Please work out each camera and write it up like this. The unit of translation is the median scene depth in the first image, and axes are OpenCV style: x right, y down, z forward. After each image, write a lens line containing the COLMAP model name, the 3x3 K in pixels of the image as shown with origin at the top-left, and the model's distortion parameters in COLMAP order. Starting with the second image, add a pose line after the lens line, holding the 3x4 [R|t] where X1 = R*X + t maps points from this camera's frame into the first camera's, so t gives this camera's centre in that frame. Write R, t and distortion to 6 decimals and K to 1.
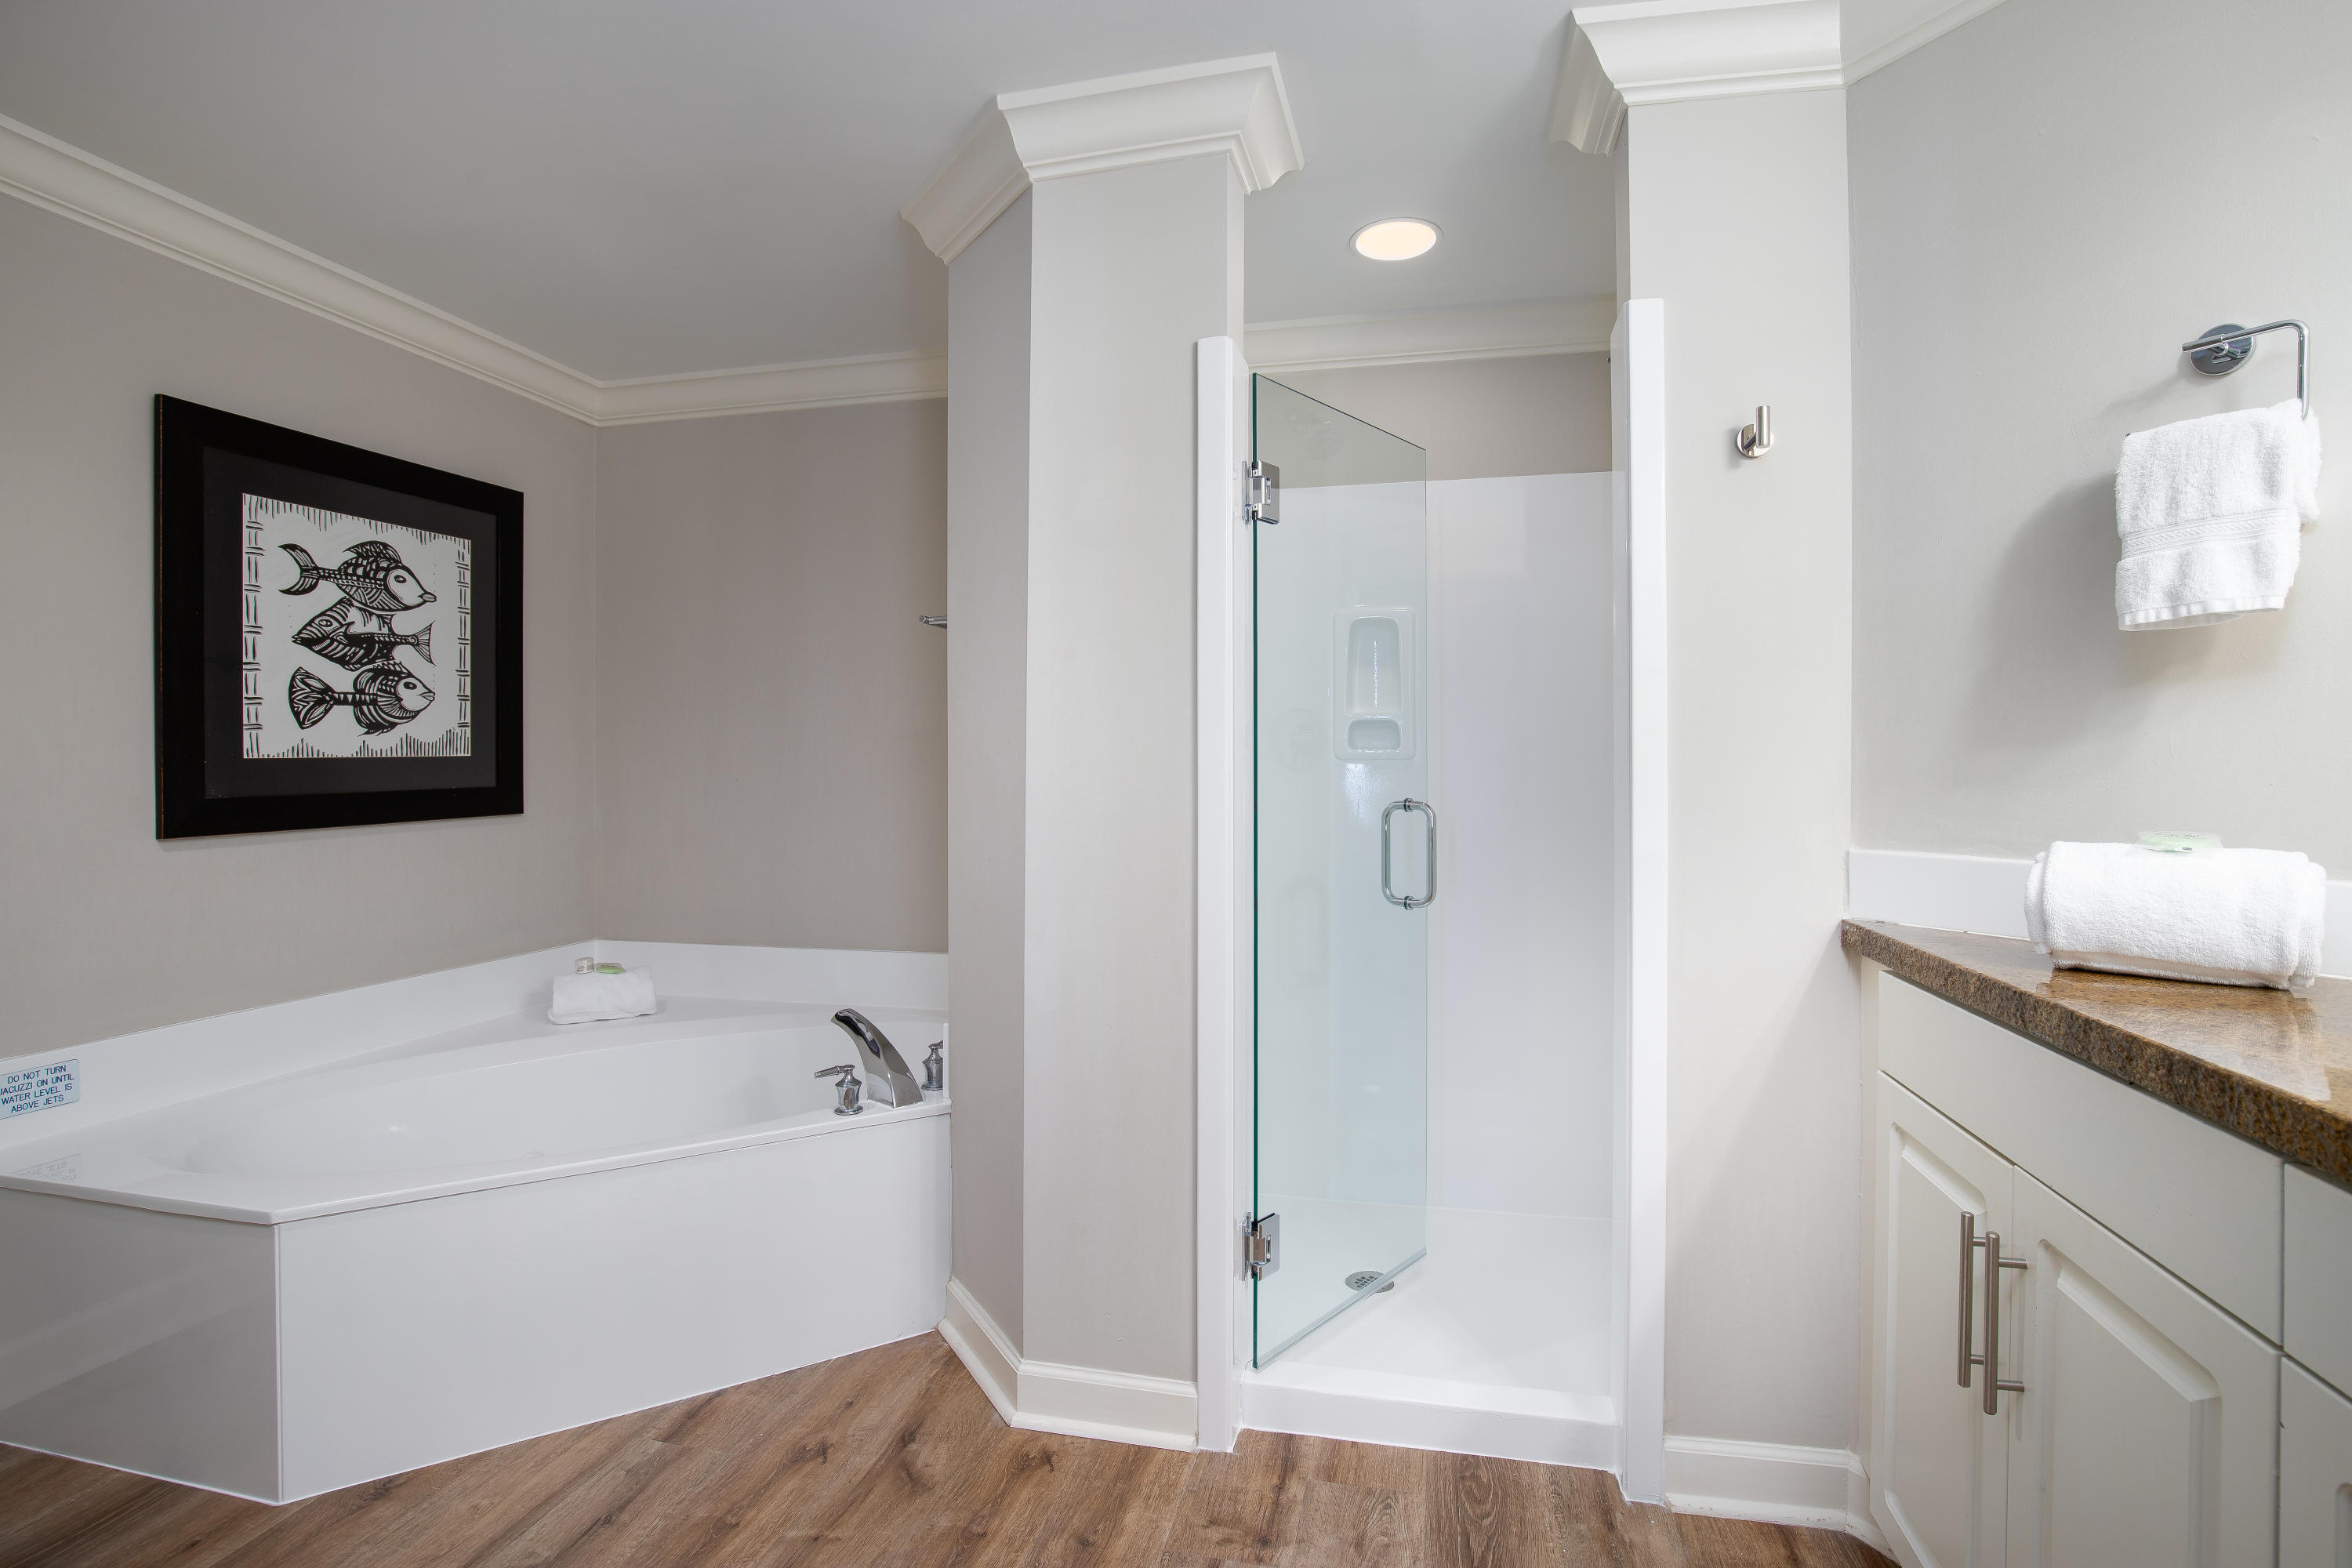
lens RADIAL K [[1088.2, 0, 1207.5], [0, 1088.2, 774.7], [0, 0, 1]] dist [-0.023727, 0.000048]
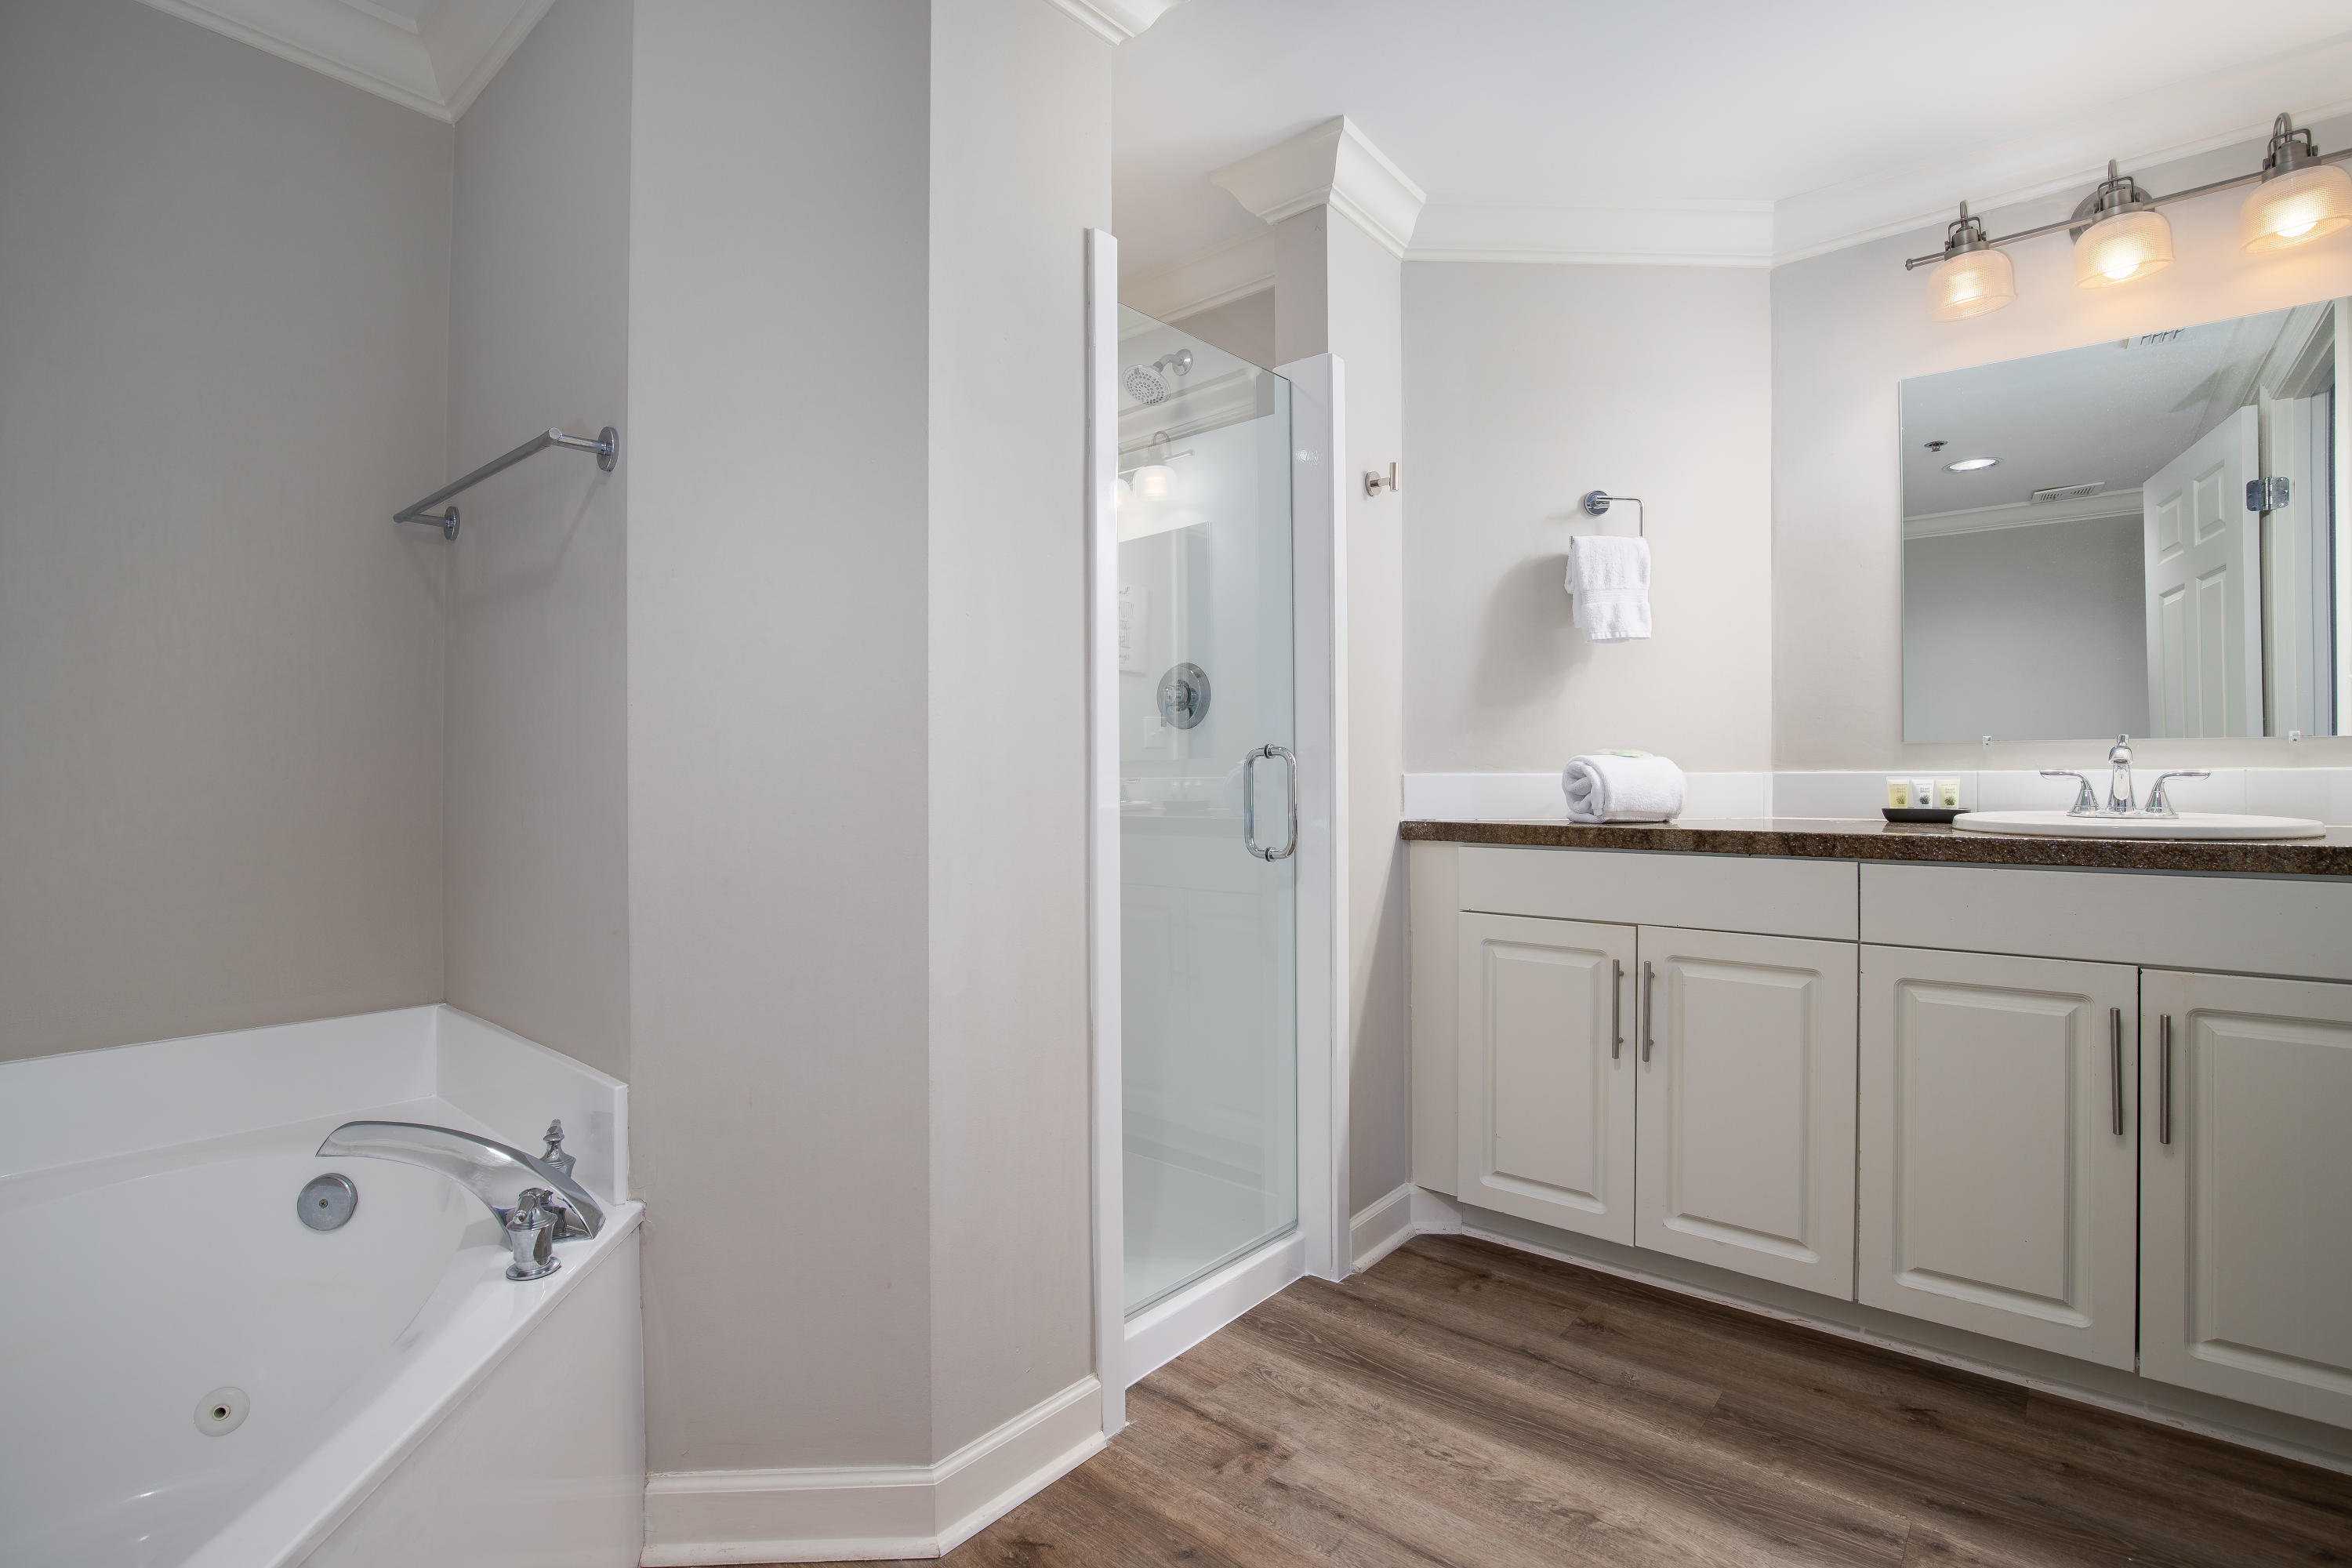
lens RADIAL K [[1088.2, 0, 1207.5], [0, 1088.2, 774.7], [0, 0, 1]] dist [-0.023727, 0.000048]
pose [[0.460195, 0.002278, 0.887815, -0.862443], [0.008252, 0.999943, -0.006843, 0.079327], [-0.887779, 0.010476, 0.460150, 0.555716]]
